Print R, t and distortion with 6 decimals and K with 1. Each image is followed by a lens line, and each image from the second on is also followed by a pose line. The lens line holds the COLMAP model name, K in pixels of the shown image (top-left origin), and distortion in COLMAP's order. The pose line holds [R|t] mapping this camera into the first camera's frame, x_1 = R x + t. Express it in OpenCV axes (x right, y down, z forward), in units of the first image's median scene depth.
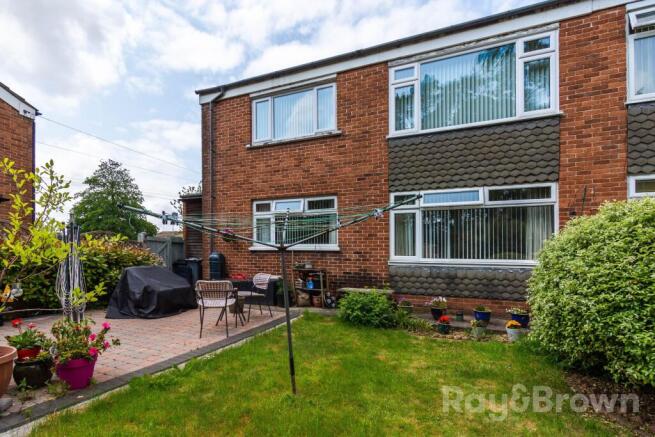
lens RADIAL K [[347.8, 0, 330.6], [0, 347.8, 242.7], [0, 0, 1]] dist [0.002101, -0.000585]
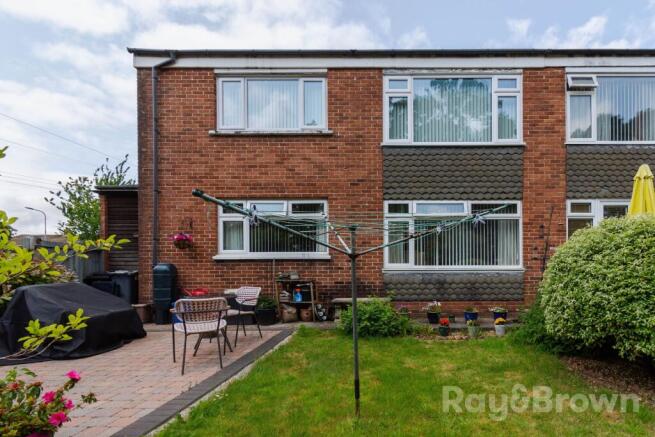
lens RADIAL K [[347.8, 0, 335.9], [0, 347.8, 252.1], [0, 0, 1]] dist [0.002101, -0.000585]
pose [[0.901295, 0.001387, 0.433204, -0.402426], [-0.001029, 0.999999, -0.001061, 0.006244], [-0.433205, 0.000510, 0.901295, 0.166615]]
